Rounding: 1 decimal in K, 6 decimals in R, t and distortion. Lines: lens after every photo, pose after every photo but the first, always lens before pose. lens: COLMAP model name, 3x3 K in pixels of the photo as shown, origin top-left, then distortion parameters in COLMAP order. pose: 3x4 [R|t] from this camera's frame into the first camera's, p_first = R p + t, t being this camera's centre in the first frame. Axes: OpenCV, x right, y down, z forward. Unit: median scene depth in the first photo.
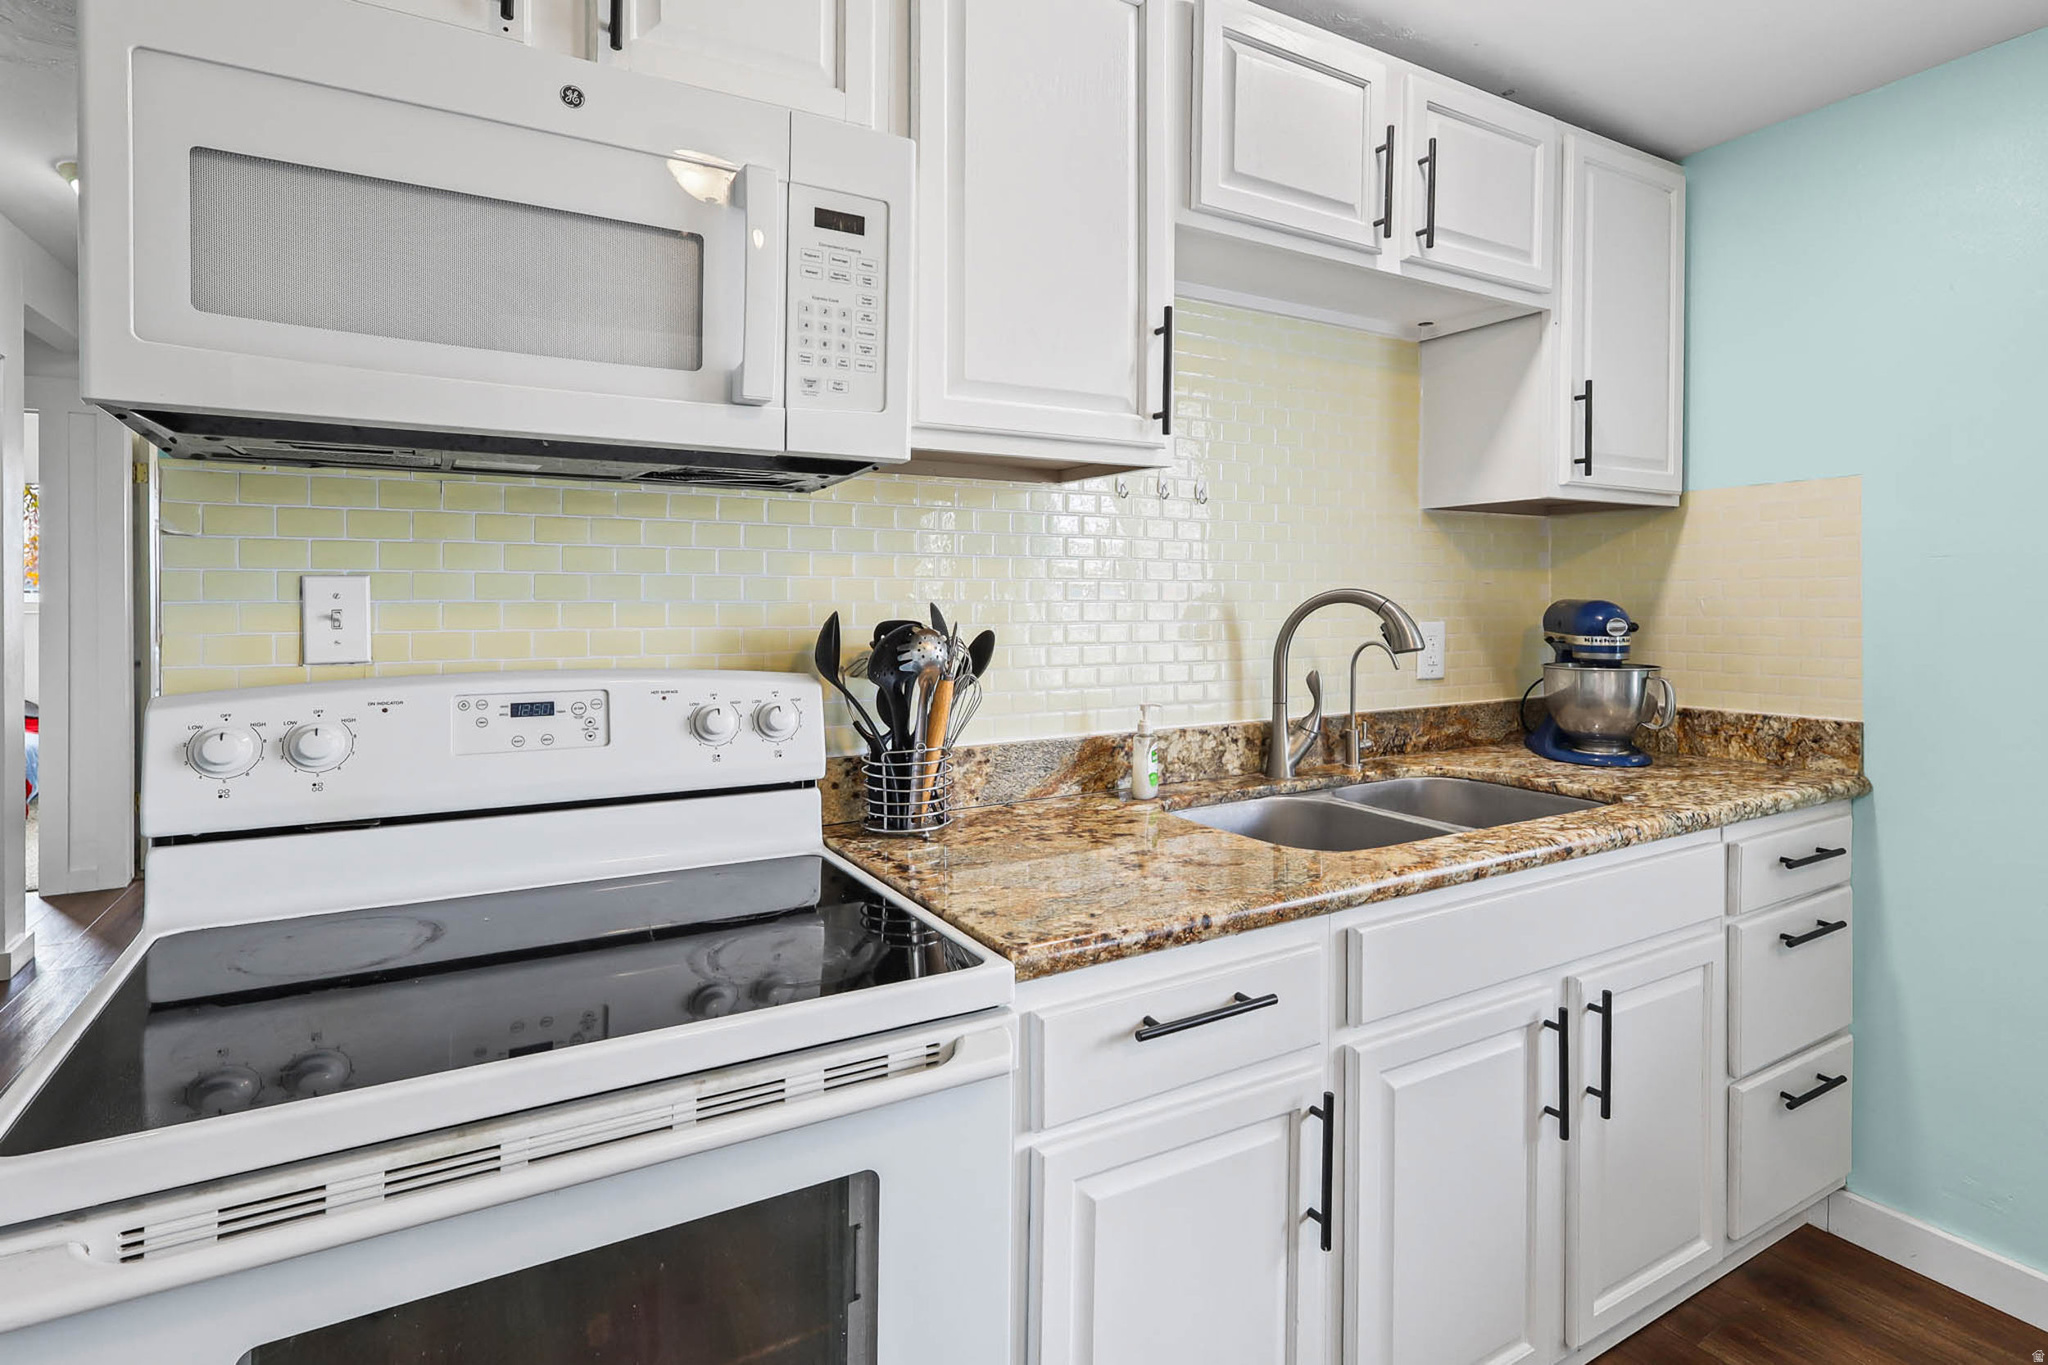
lens RADIAL K [[984.9, 0, 1005.2], [0, 984.9, 592.9], [0, 0, 1]] dist [-0.005862, 0.001397]
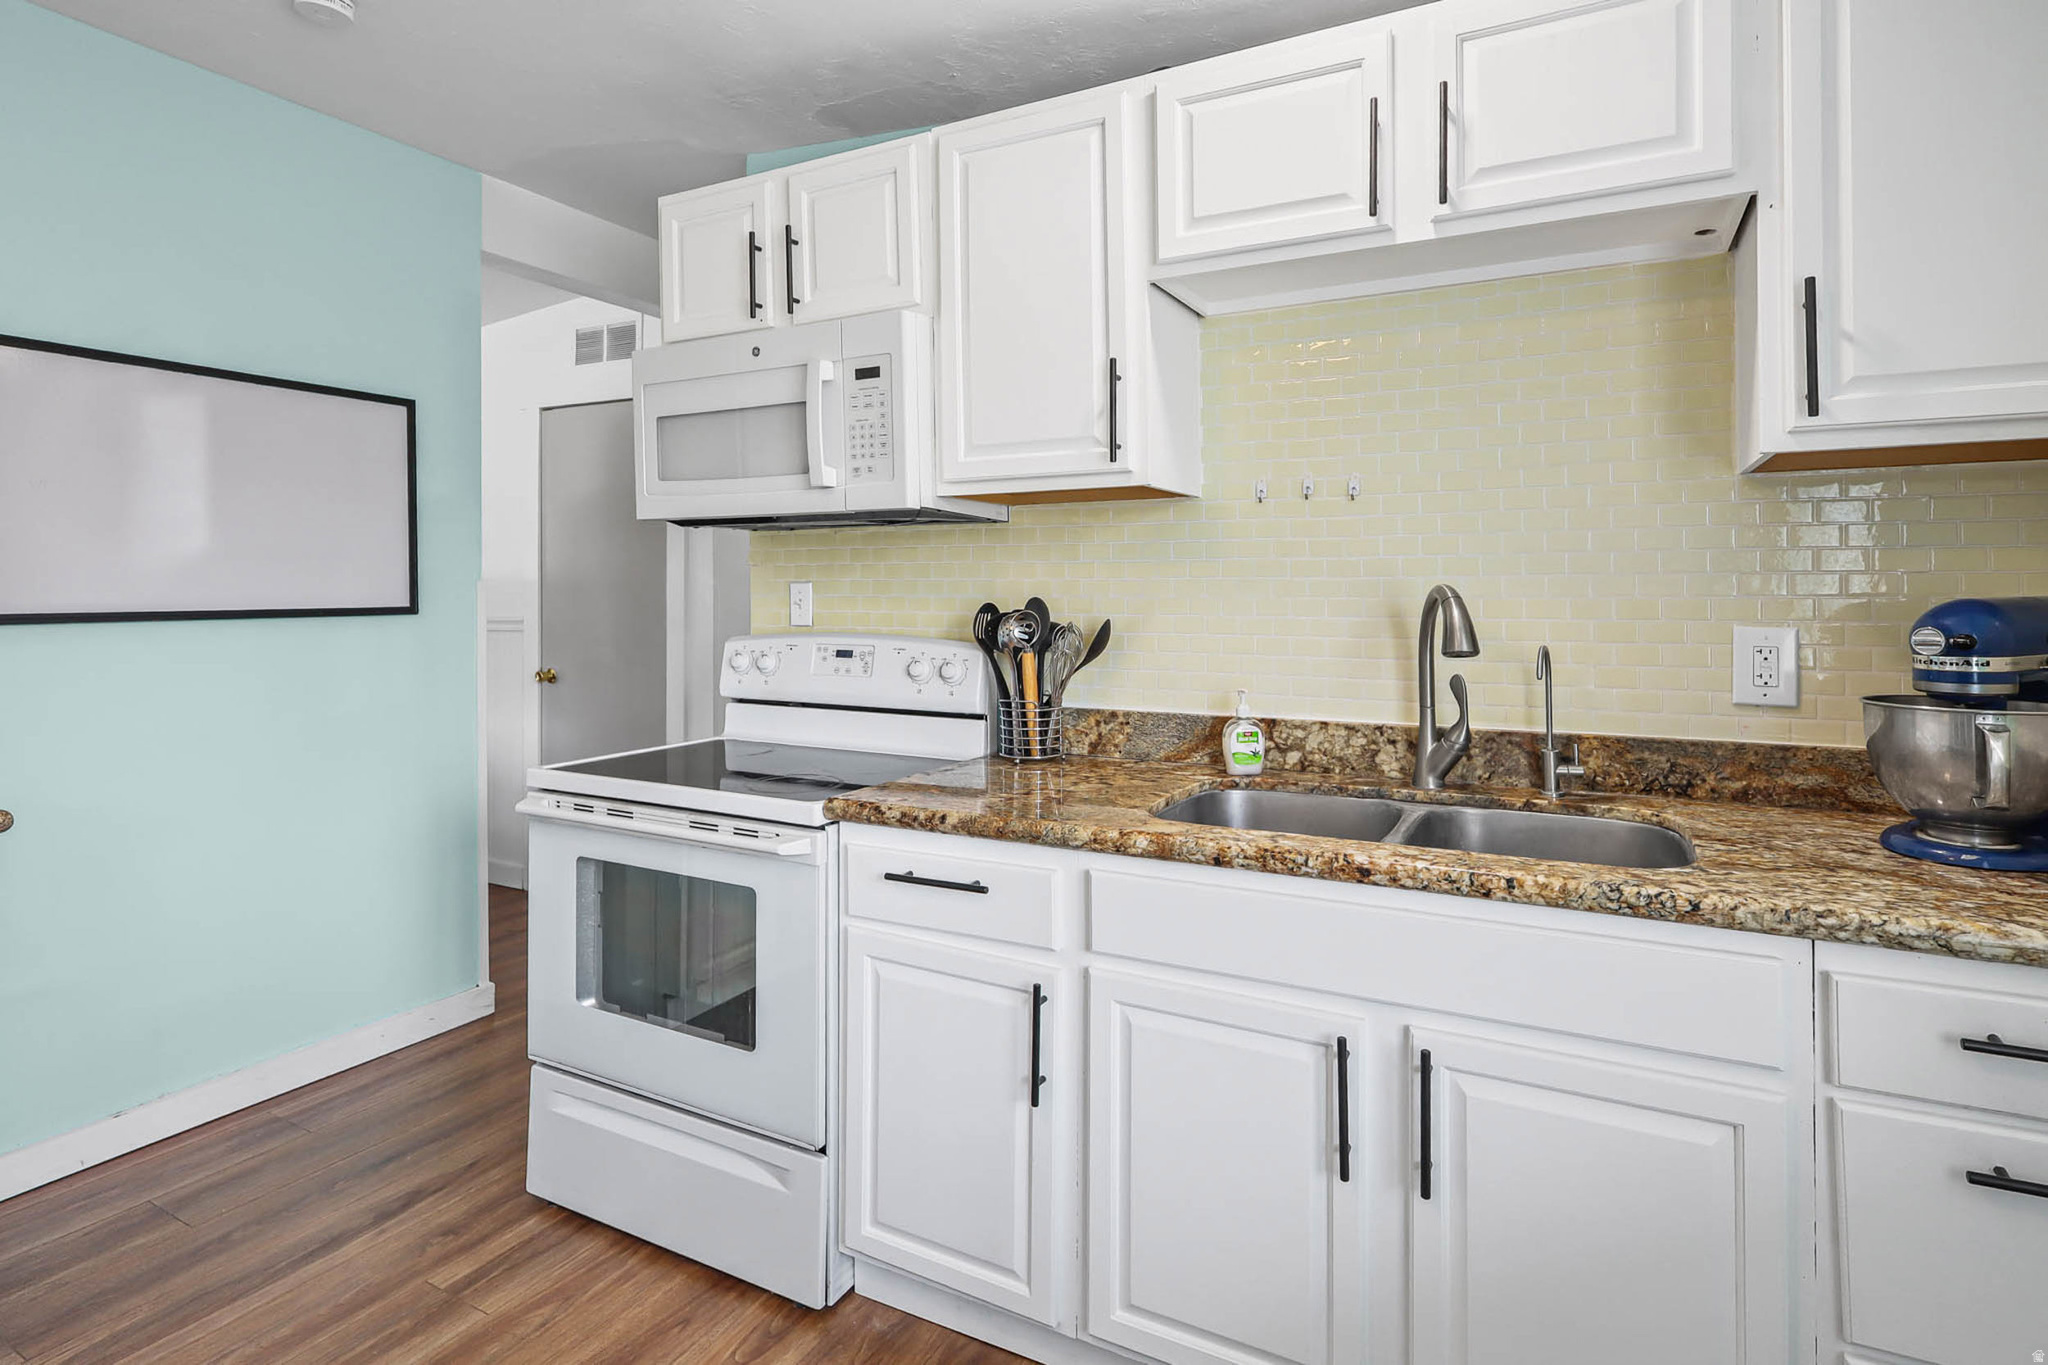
lens RADIAL K [[984.9, 0, 1114.7], [0, 984.9, 587.9], [0, 0, 1]] dist [-0.005862, 0.001397]
pose [[0.584199, -0.007453, -0.811576, 0.965820], [0.000314, 0.999960, -0.008957, 0.006977], [0.811610, 0.004978, 0.584178, 0.232311]]
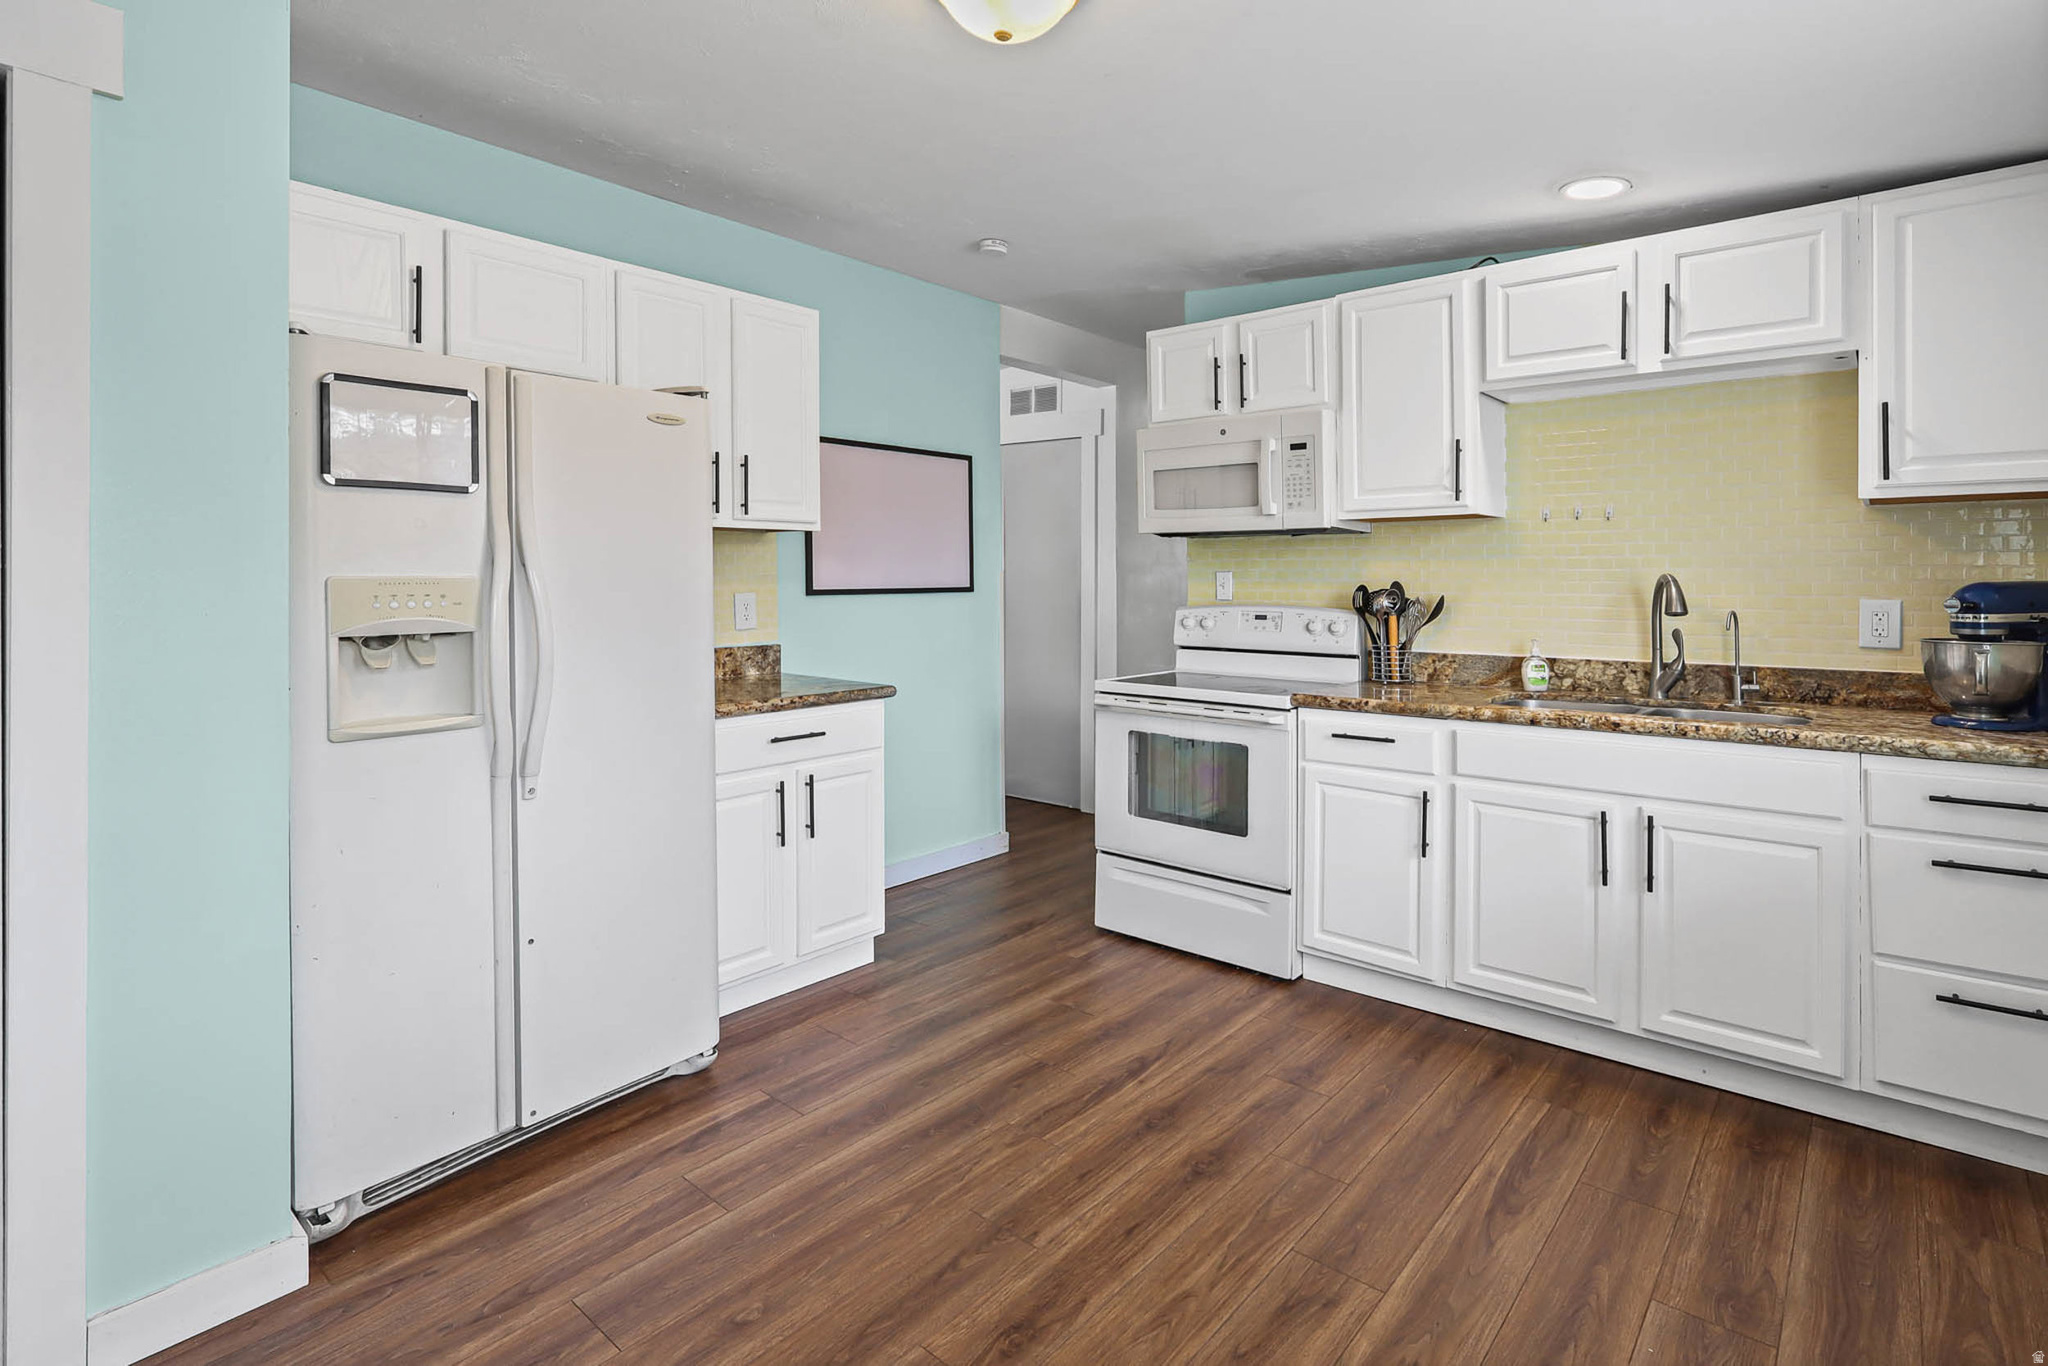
lens RADIAL K [[984.9, 0, 1152.4], [0, 984.9, 586.6], [0, 0, 1]] dist [-0.005862, 0.001397]
pose [[0.423968, 0.003790, -0.905669, 1.472341], [-0.001480, 0.999993, 0.003492, 0.012159], [0.905676, -0.000140, 0.423970, -0.388789]]
